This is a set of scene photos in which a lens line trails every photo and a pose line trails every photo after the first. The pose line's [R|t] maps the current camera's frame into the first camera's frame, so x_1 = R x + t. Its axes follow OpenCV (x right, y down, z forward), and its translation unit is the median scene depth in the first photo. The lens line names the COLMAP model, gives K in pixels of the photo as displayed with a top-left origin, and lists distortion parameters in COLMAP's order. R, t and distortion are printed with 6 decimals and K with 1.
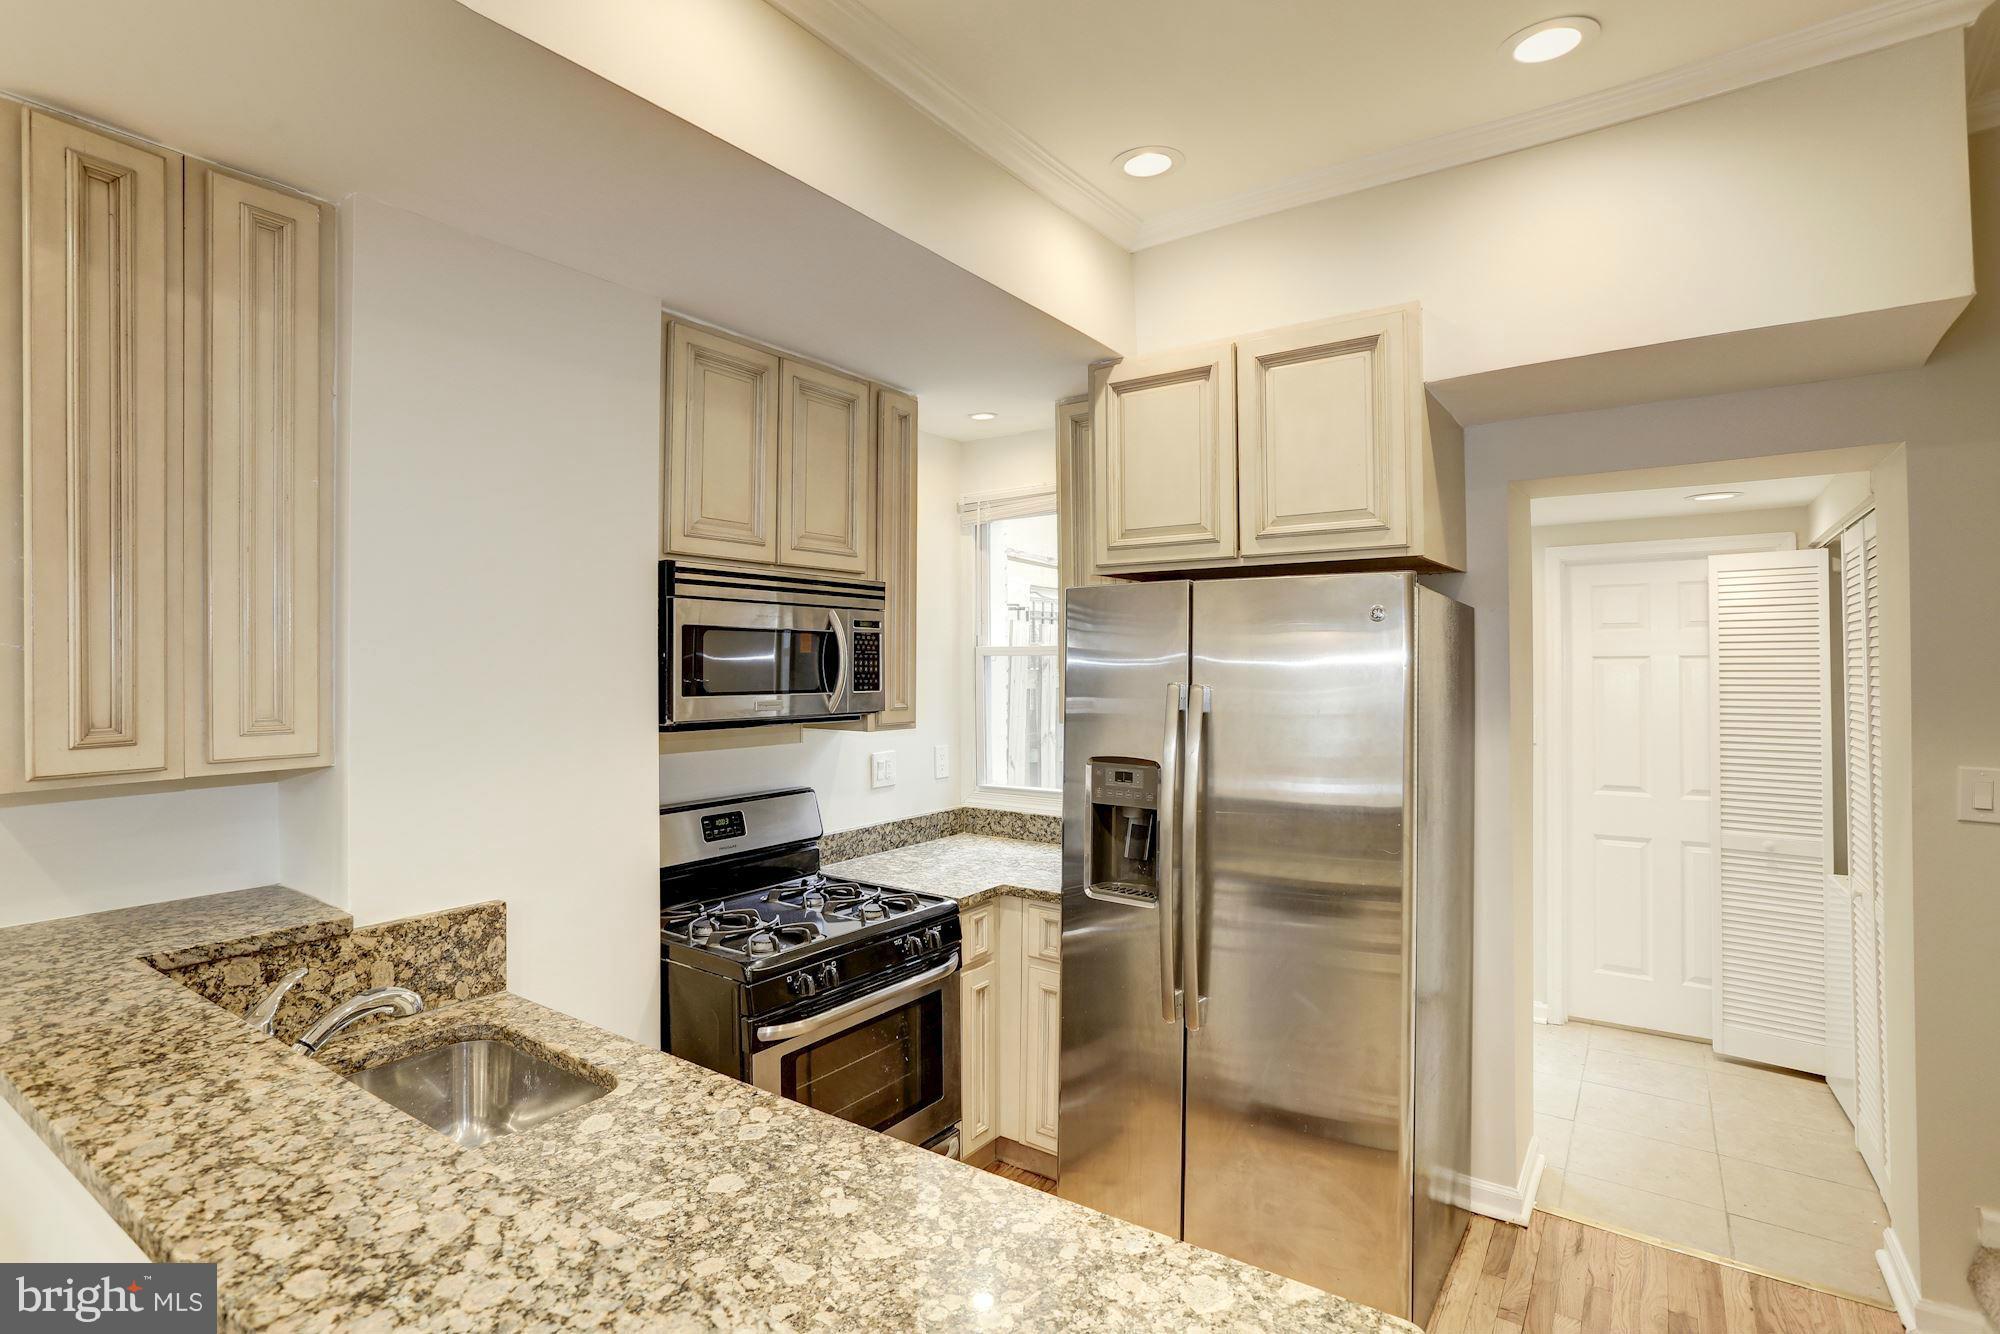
lens RADIAL K [[977.4, 0, 987.0], [0, 977.4, 660.4], [0, 0, 1]] dist [-0.044395, 0.022580]
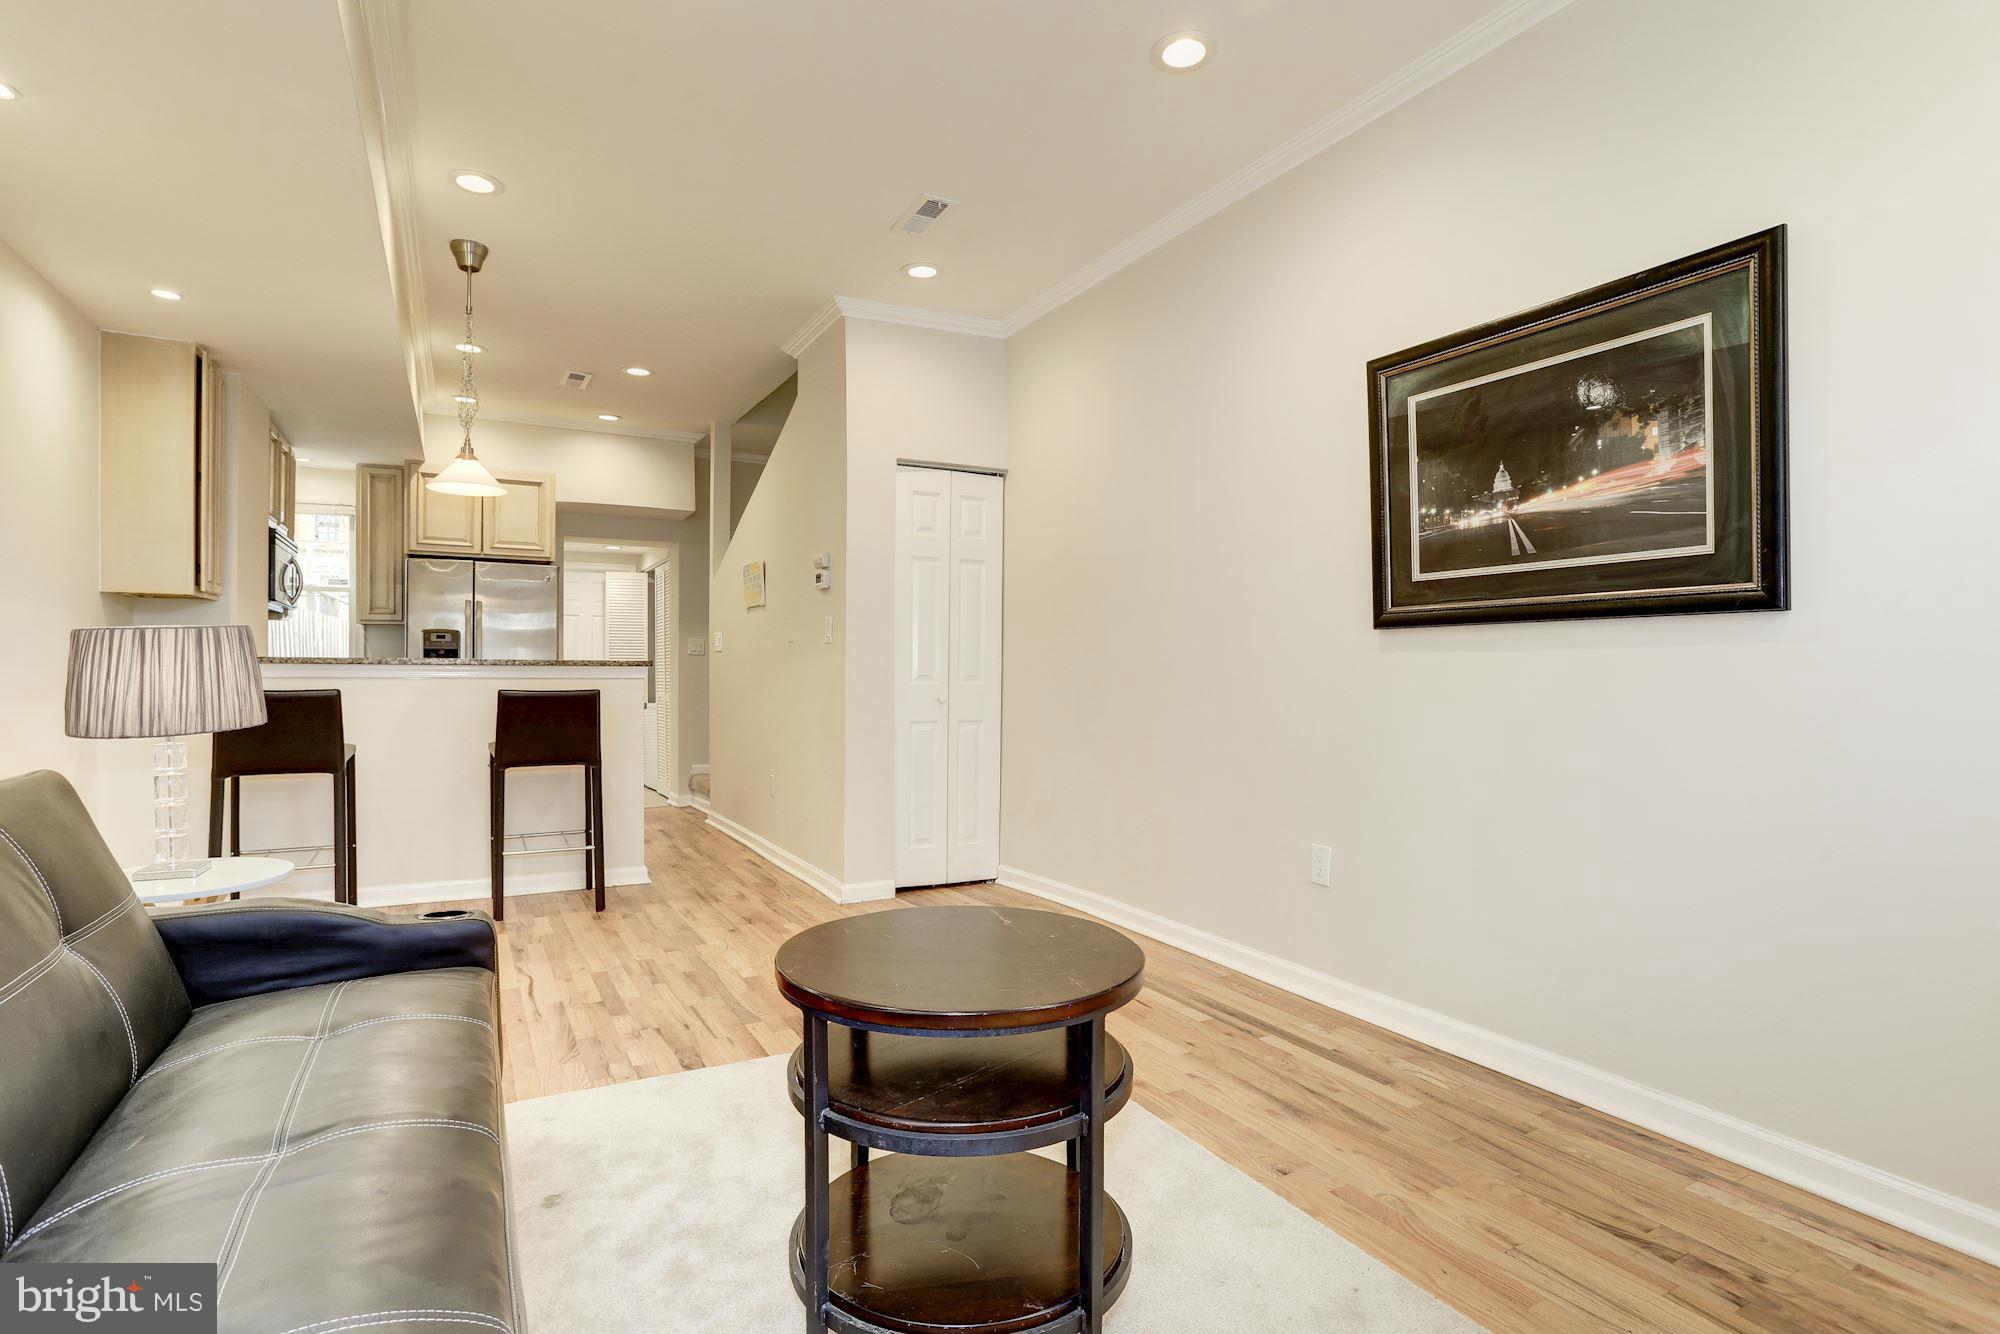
lens RADIAL K [[977.4, 0, 987.0], [0, 977.4, 660.4], [0, 0, 1]] dist [-0.044395, 0.022580]
pose [[0.444578, 0.016045, 0.895596, -1.546200], [-0.008571, 0.999870, -0.013659, 0.212950], [-0.895699, -0.001604, 0.444658, -1.429855]]
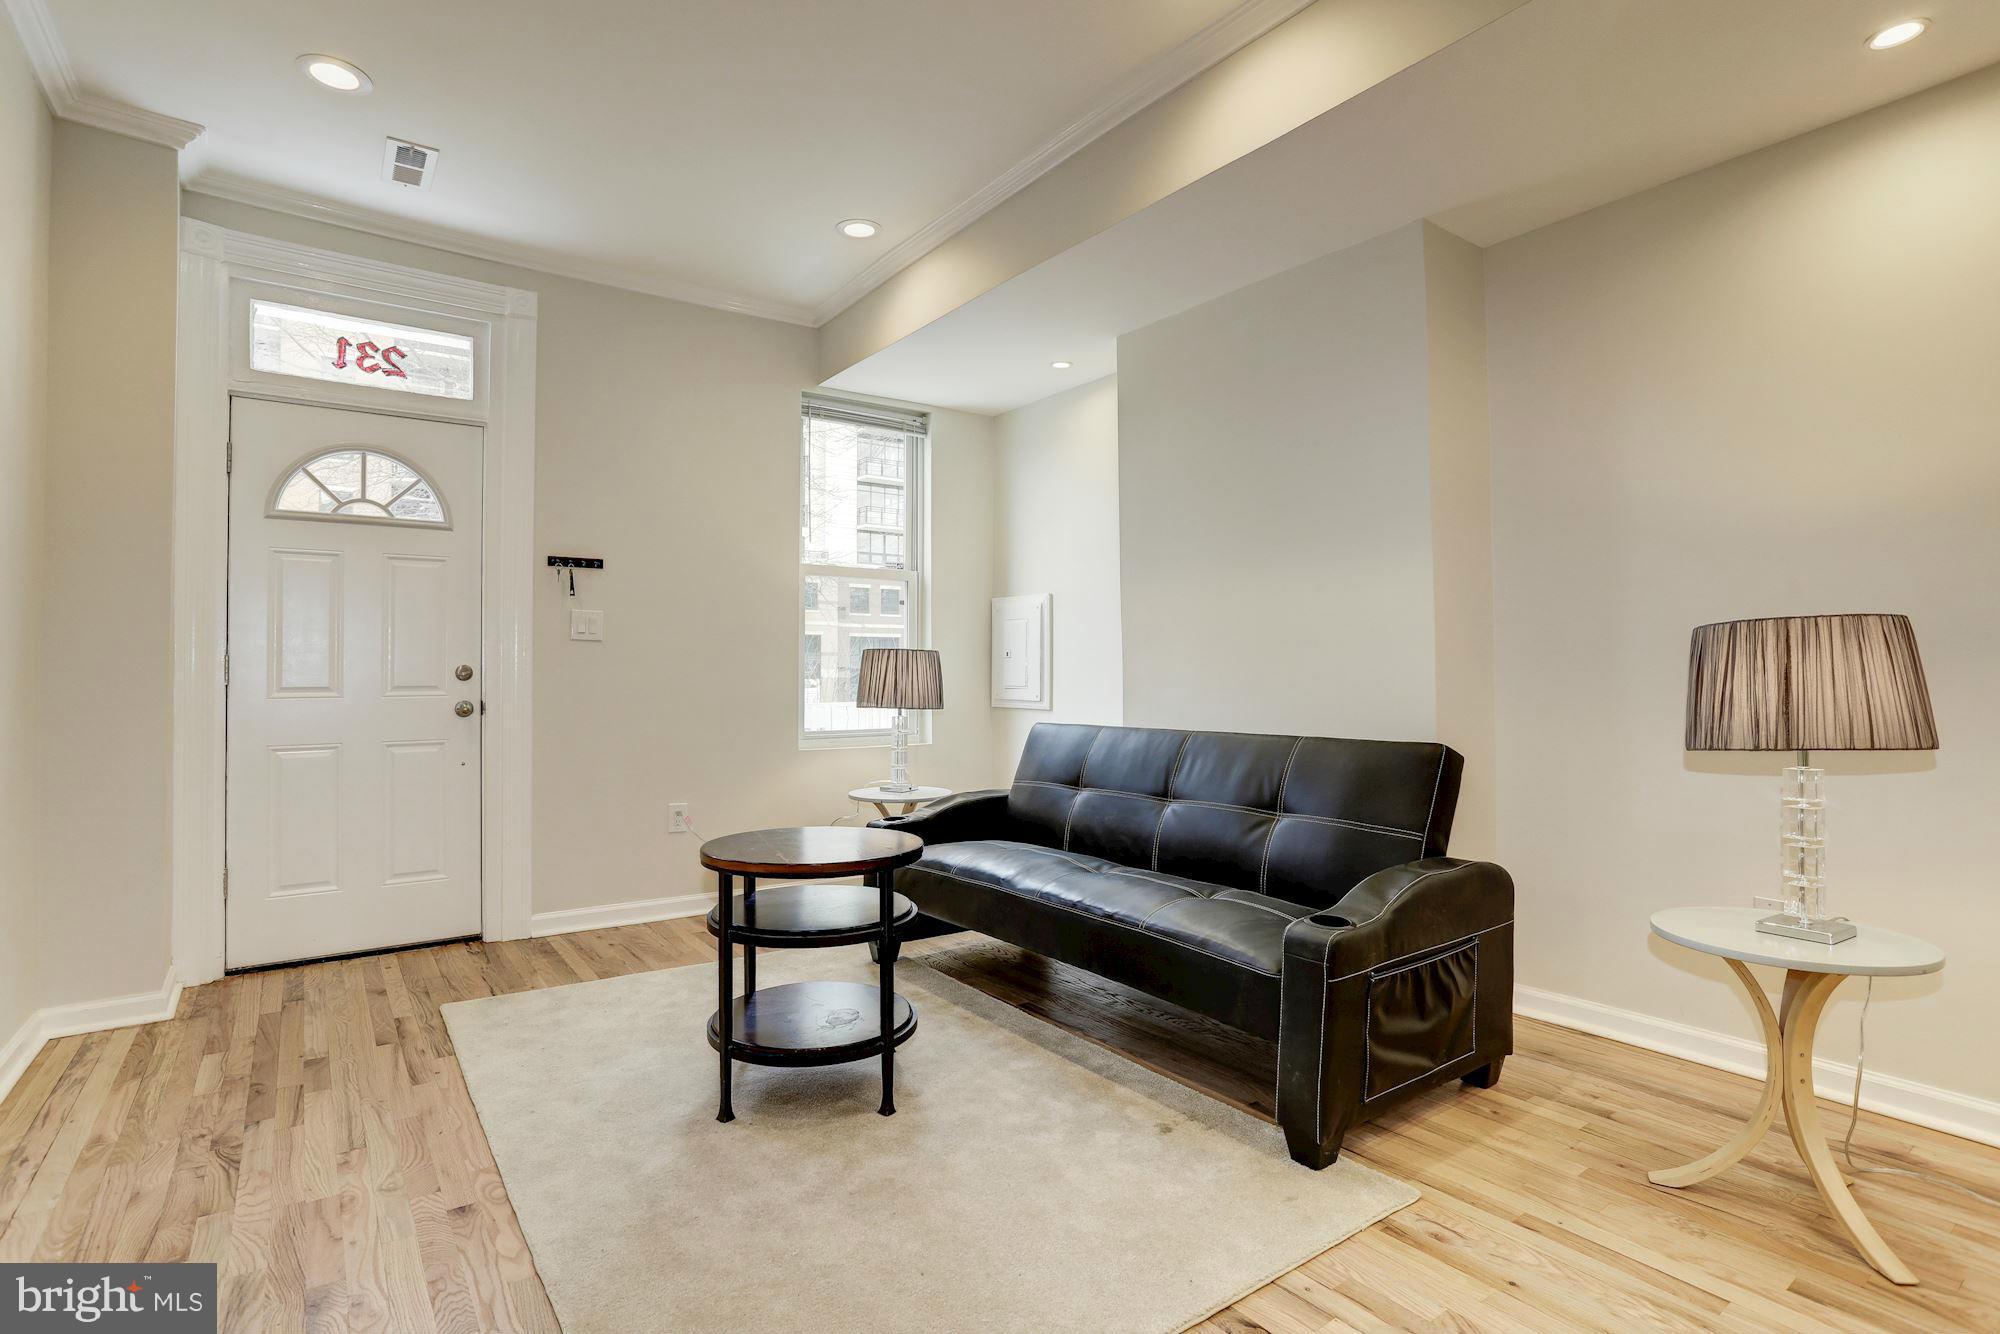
lens RADIAL K [[980.6, 0, 994.6], [0, 980.6, 648.8], [0, 0, 1]] dist [-0.045444, 0.026218]
pose [[-0.340518, -0.014792, -0.940122, -0.029297], [0.008273, 0.999790, -0.018727, 0.205808], [0.940202, -0.014154, -0.340324, -0.575832]]
